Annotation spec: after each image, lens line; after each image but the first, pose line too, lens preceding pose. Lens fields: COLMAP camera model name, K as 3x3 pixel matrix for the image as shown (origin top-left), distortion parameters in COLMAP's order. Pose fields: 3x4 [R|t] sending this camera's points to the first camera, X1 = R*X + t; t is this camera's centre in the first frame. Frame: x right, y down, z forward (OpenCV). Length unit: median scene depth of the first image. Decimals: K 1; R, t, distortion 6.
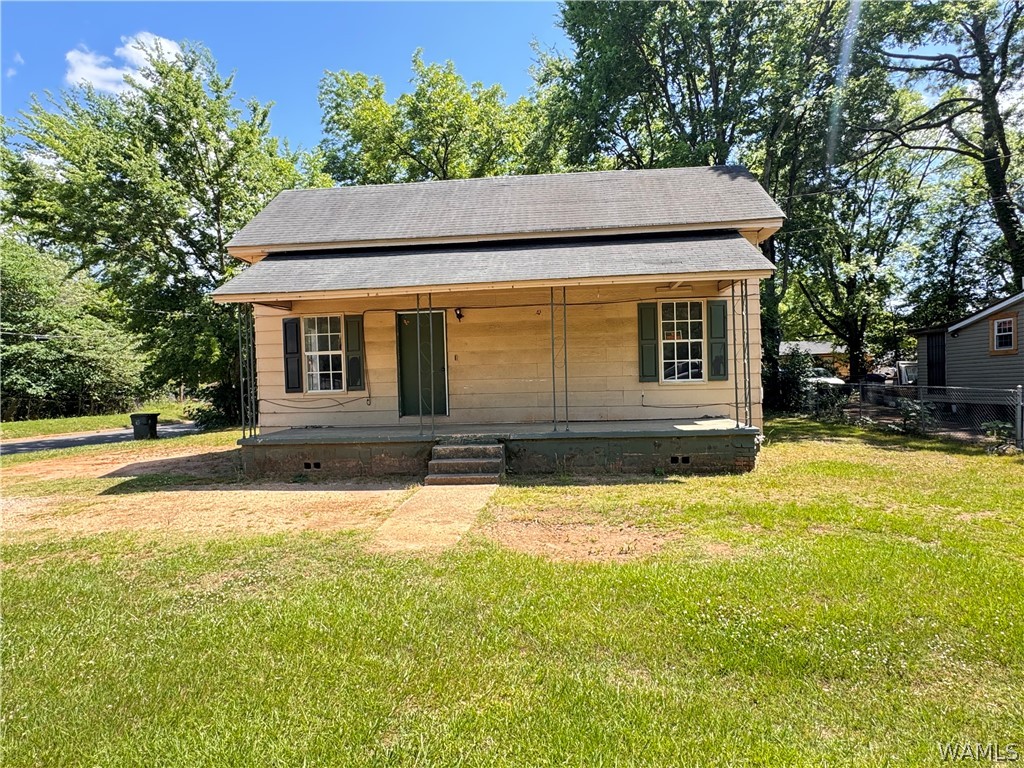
lens RADIAL K [[588.1, 0, 513.6], [0, 588.1, 385.2], [0, 0, 1]] dist [-0.007884, -0.001118]
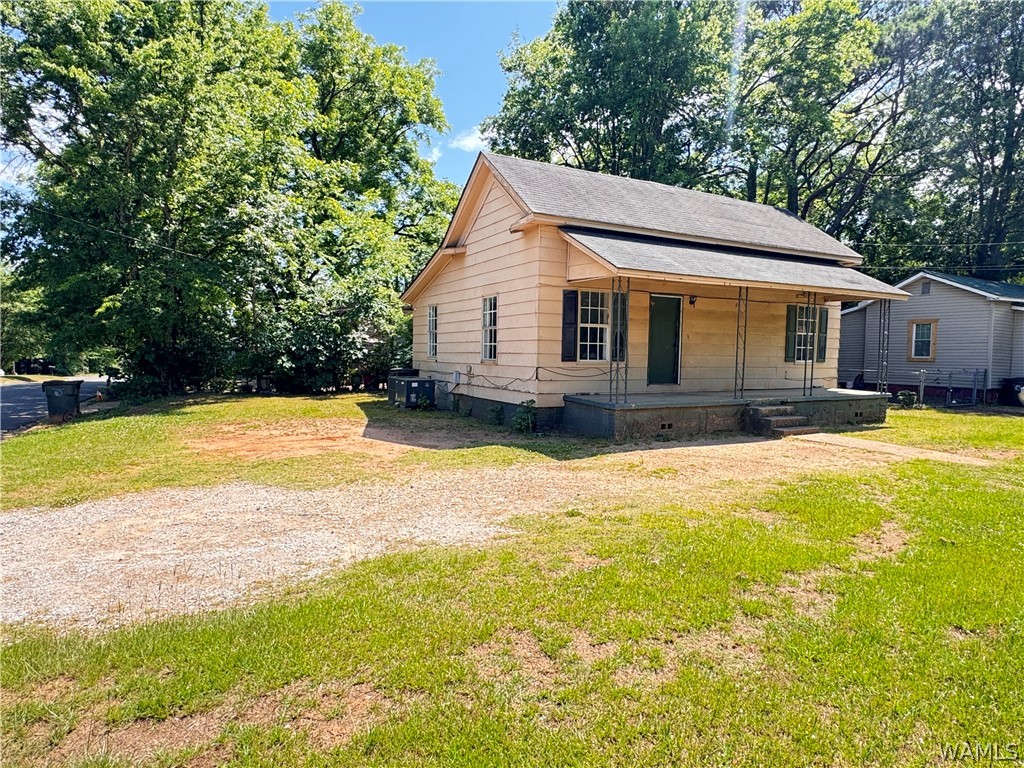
lens RADIAL K [[588.1, 0, 509.2], [0, 588.1, 383.4], [0, 0, 1]] dist [-0.007884, -0.001118]
pose [[0.839850, 0.009795, 0.542730, -1.080214], [-0.031042, 0.999068, 0.030005, 0.024544], [-0.541930, -0.042047, 0.839371, 0.183072]]
